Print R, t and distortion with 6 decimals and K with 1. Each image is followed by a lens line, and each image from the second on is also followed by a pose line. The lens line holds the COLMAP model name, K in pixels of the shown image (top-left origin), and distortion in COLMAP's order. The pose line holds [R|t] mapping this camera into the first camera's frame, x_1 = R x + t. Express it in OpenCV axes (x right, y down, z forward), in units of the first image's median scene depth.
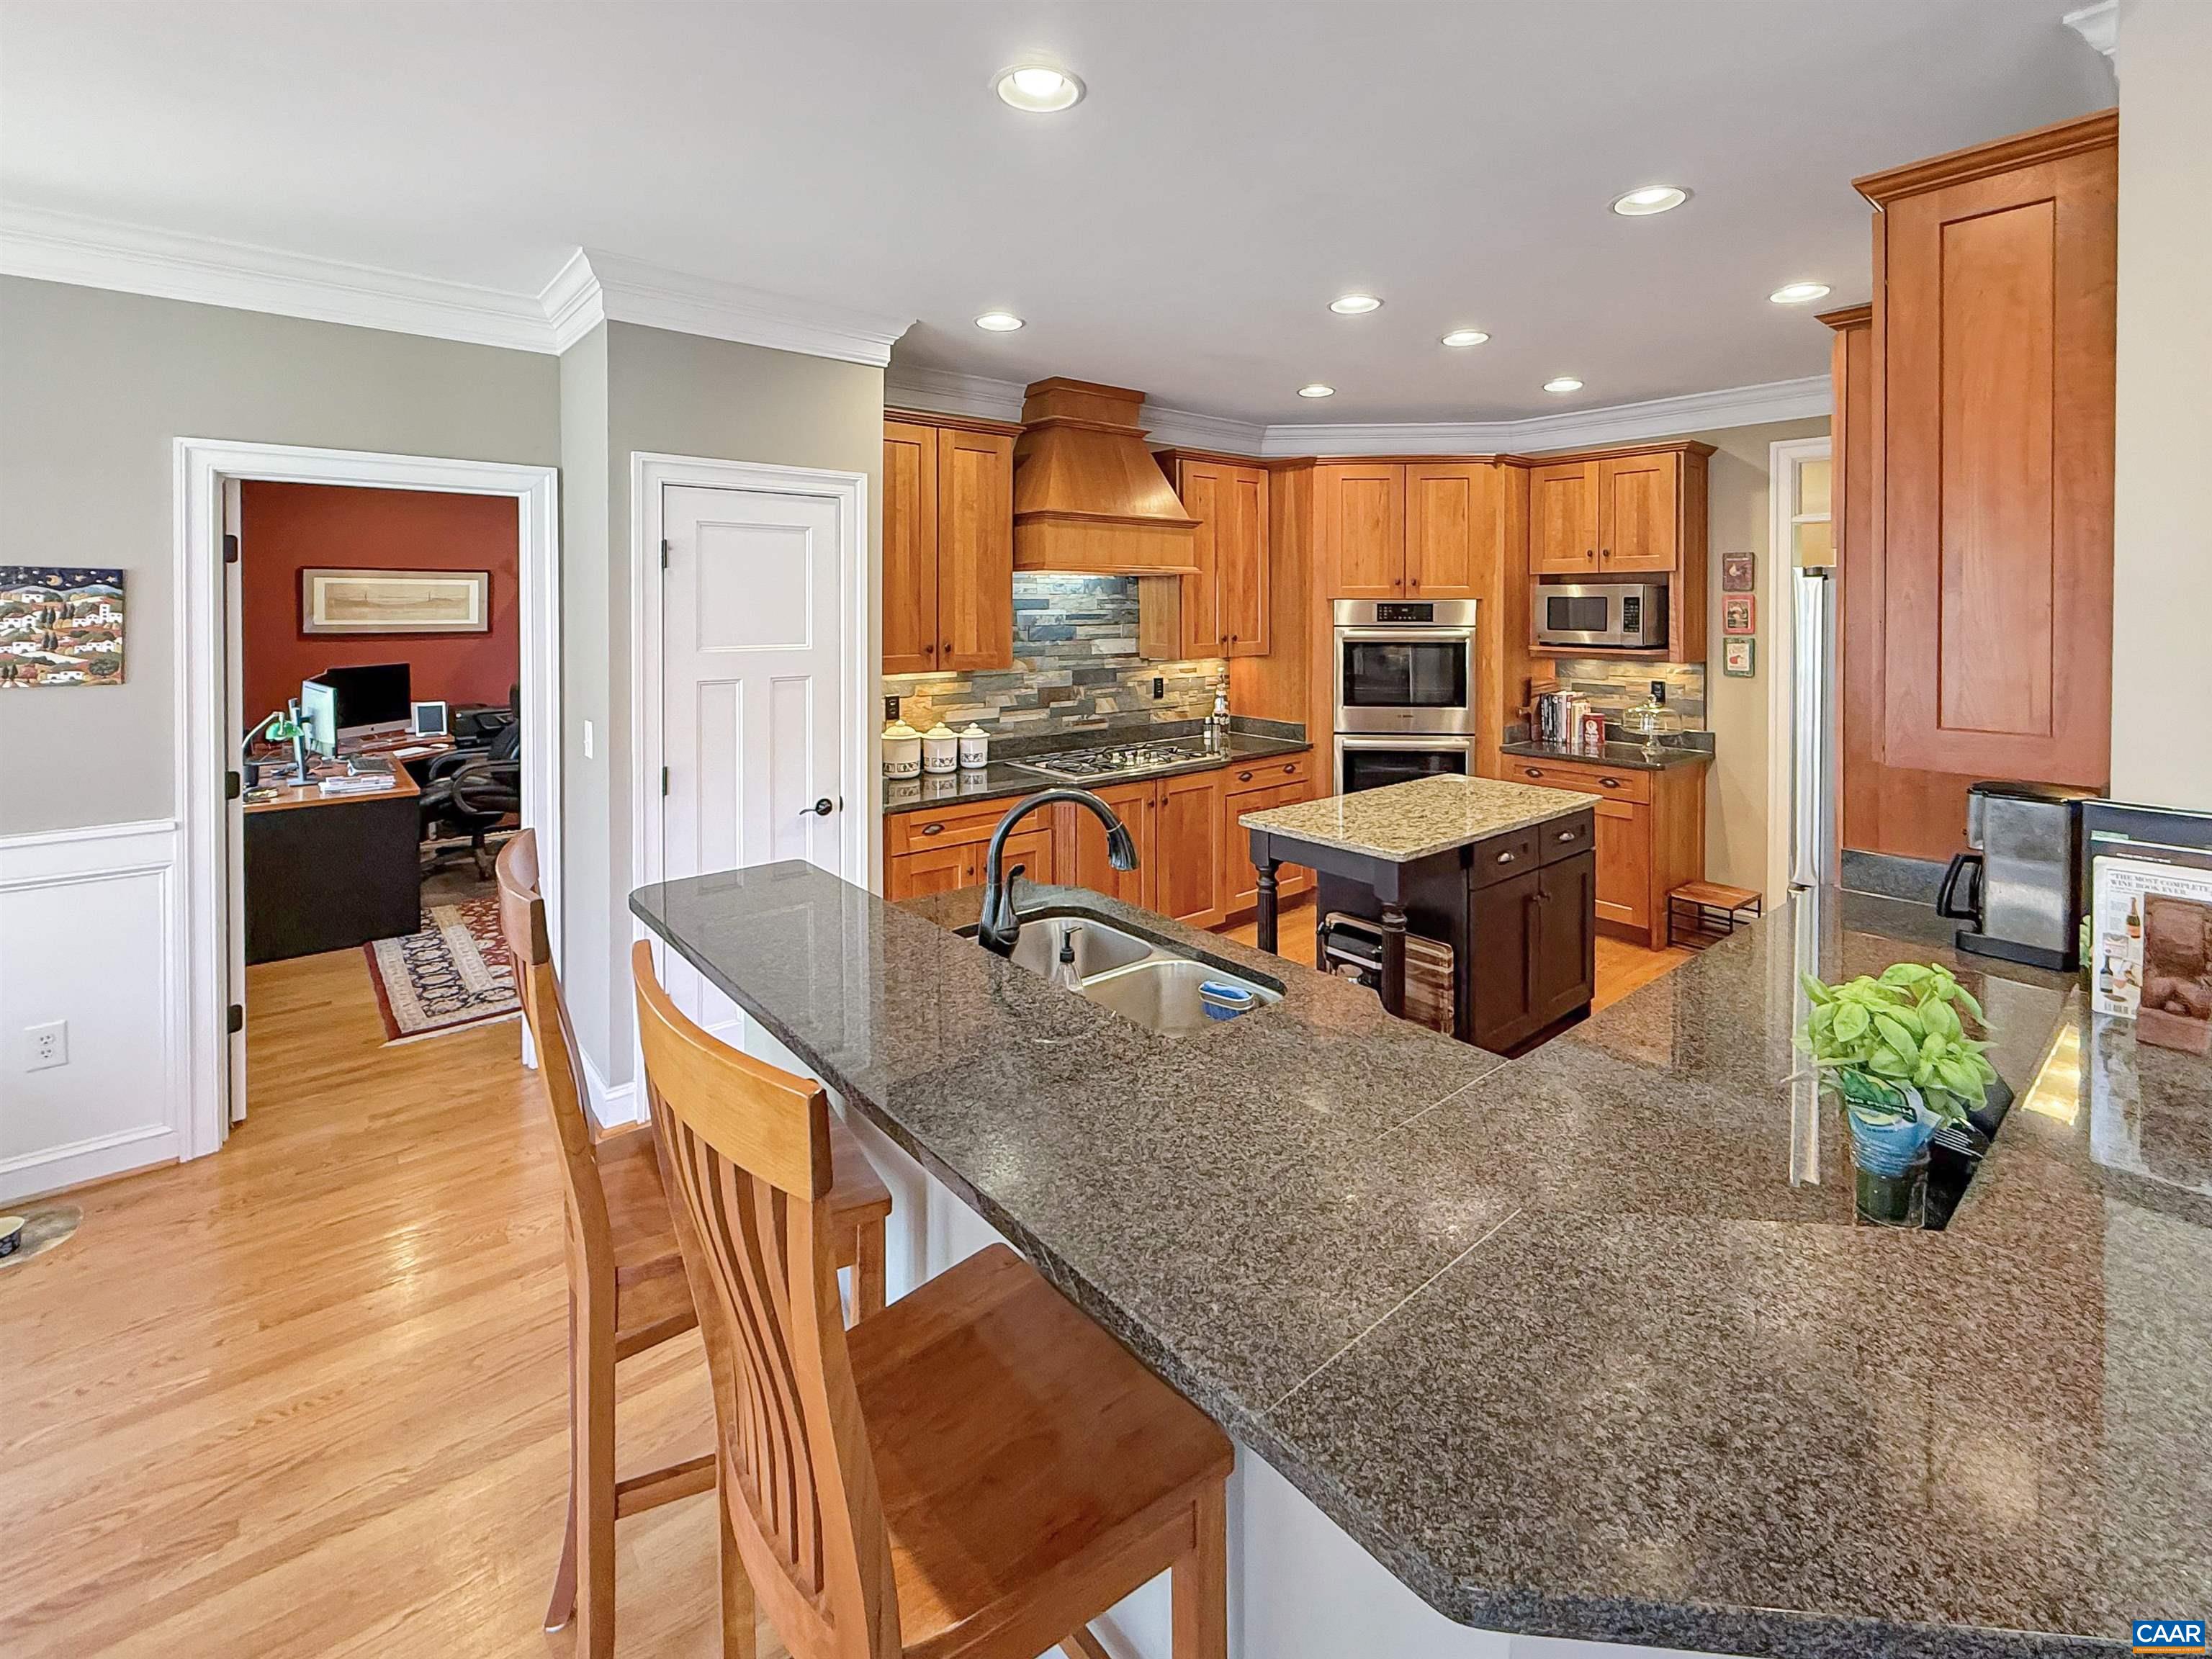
lens RADIAL K [[989.9, 0, 1112.3], [0, 989.9, 631.6], [0, 0, 1]] dist [-0.001356, -0.000073]
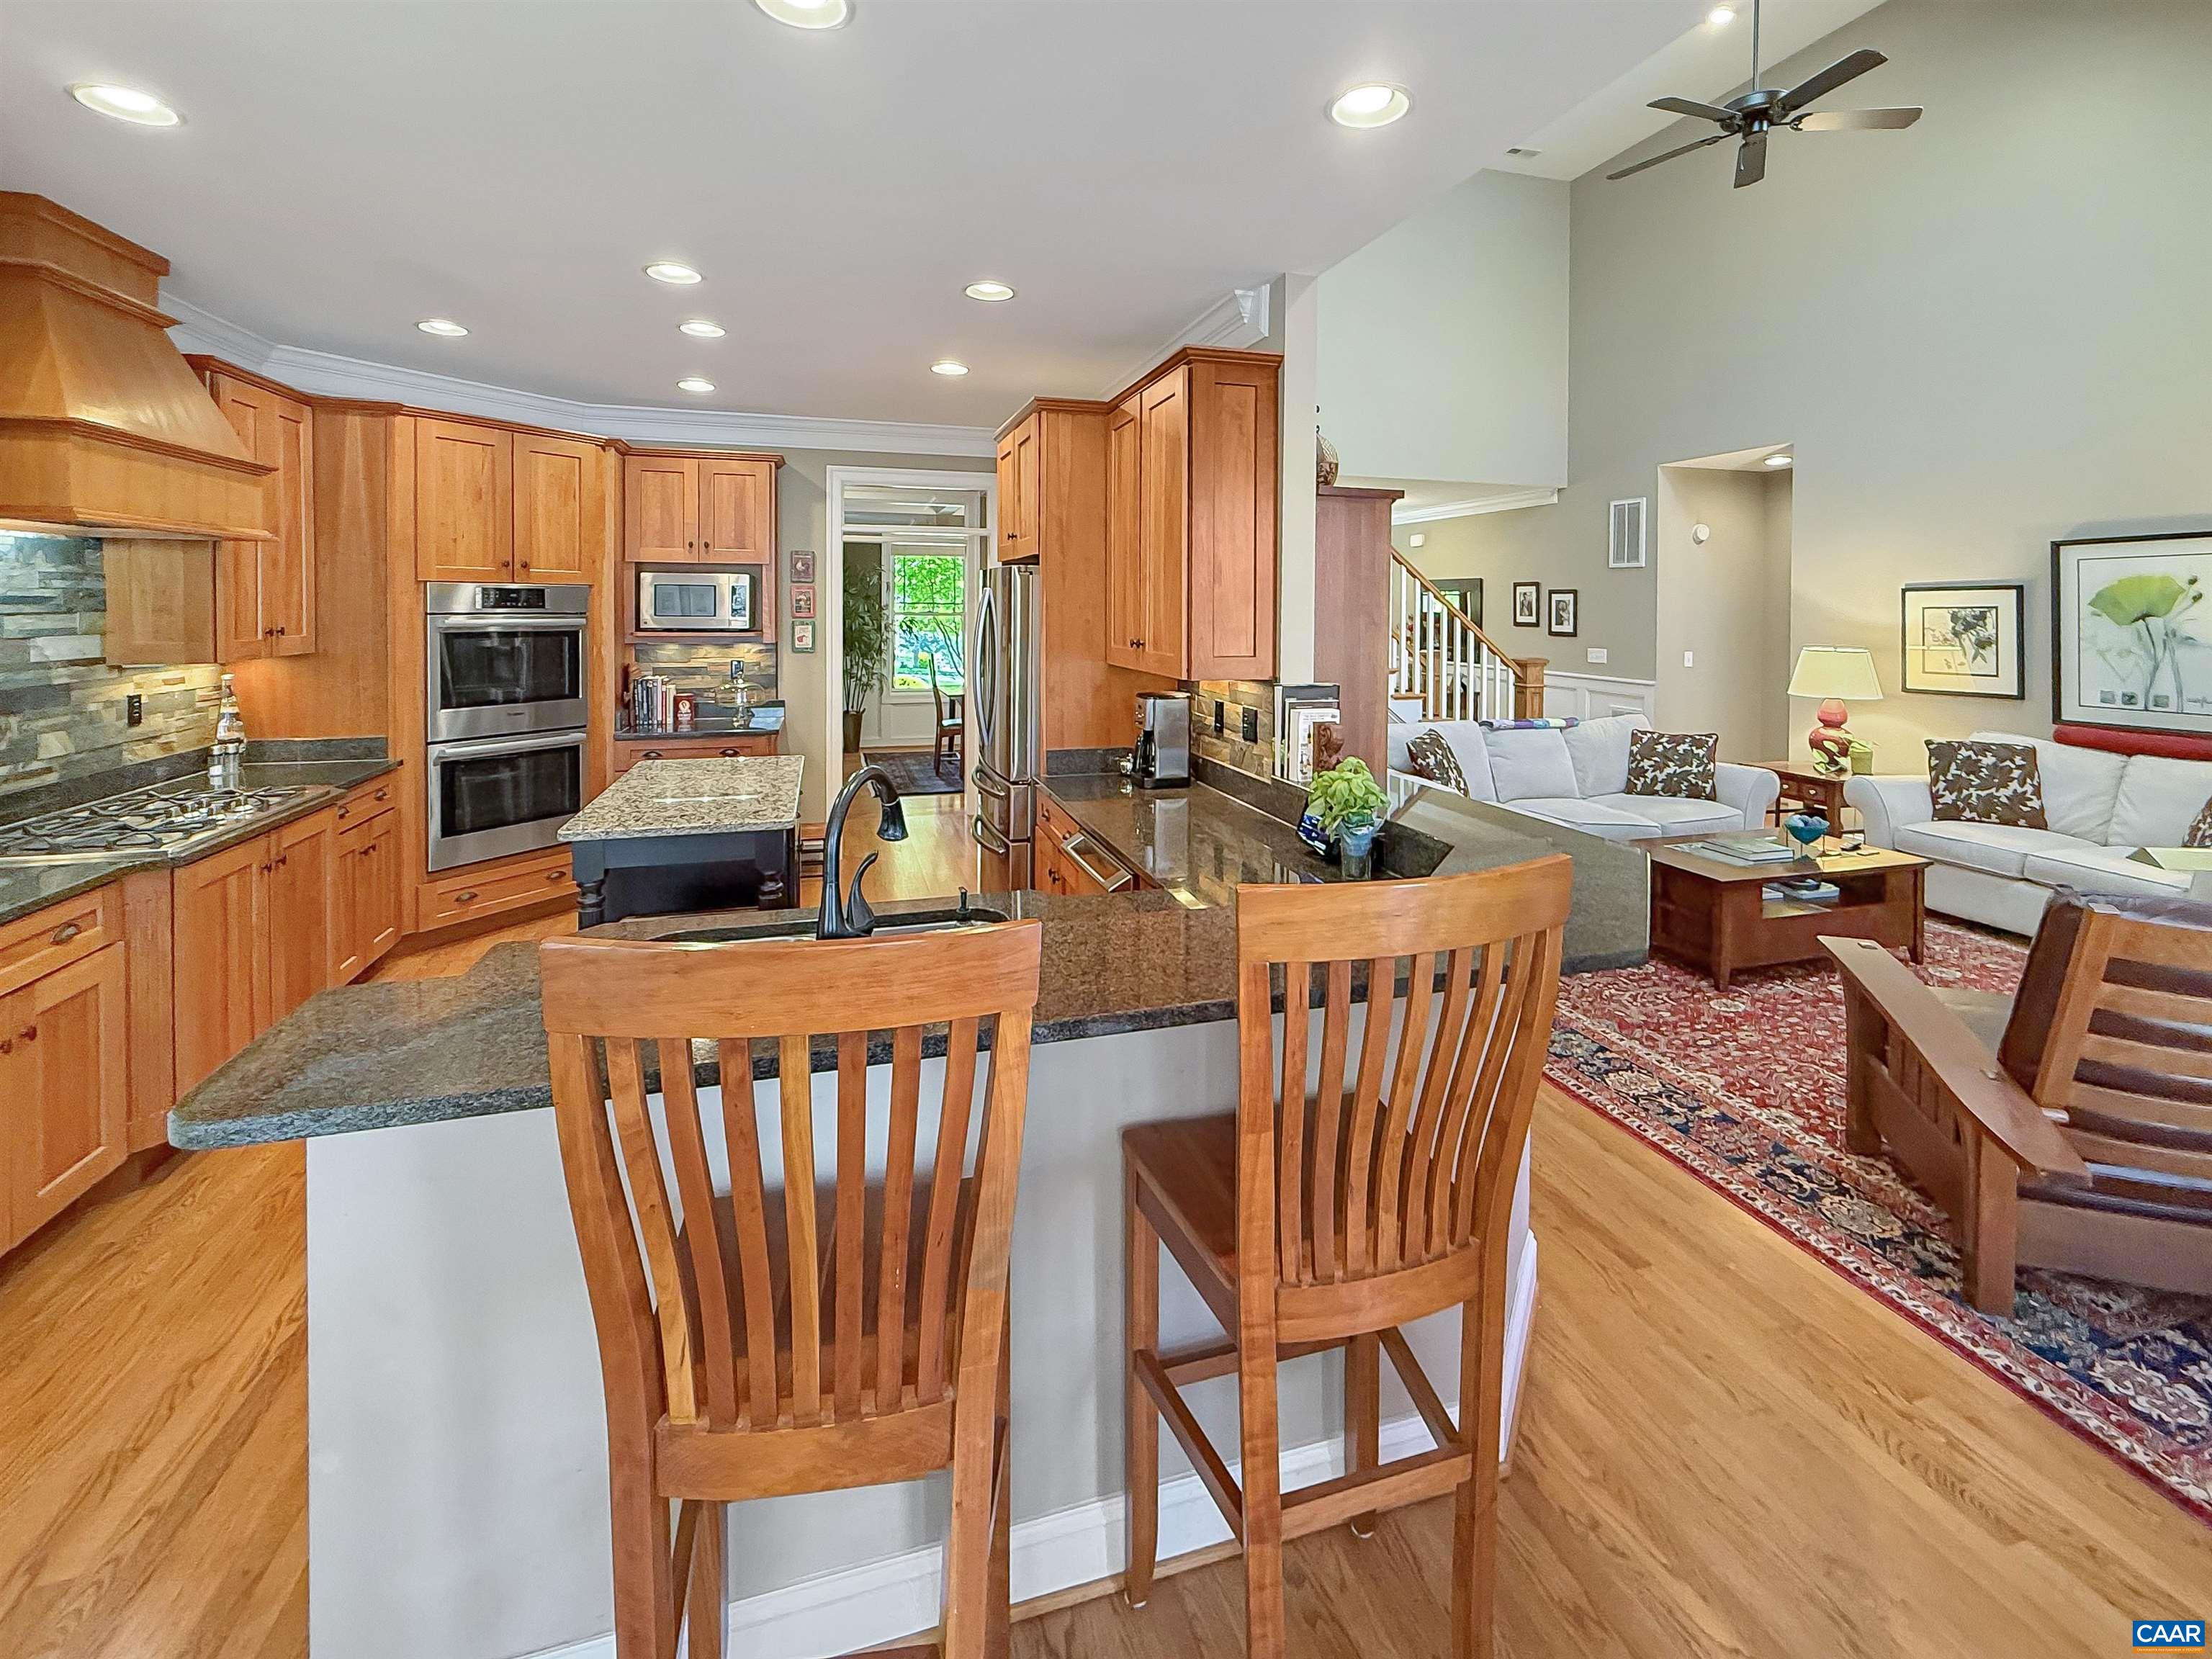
lens RADIAL K [[971.8, 0, 1126.6], [0, 971.8, 628.3], [0, 0, 1]] dist [0.000370, 0.000053]
pose [[0.391091, -0.019413, 0.920147, -0.321155], [0.017910, 0.999749, 0.013480, 0.006548], [-0.920178, 0.011208, 0.391340, 0.159646]]
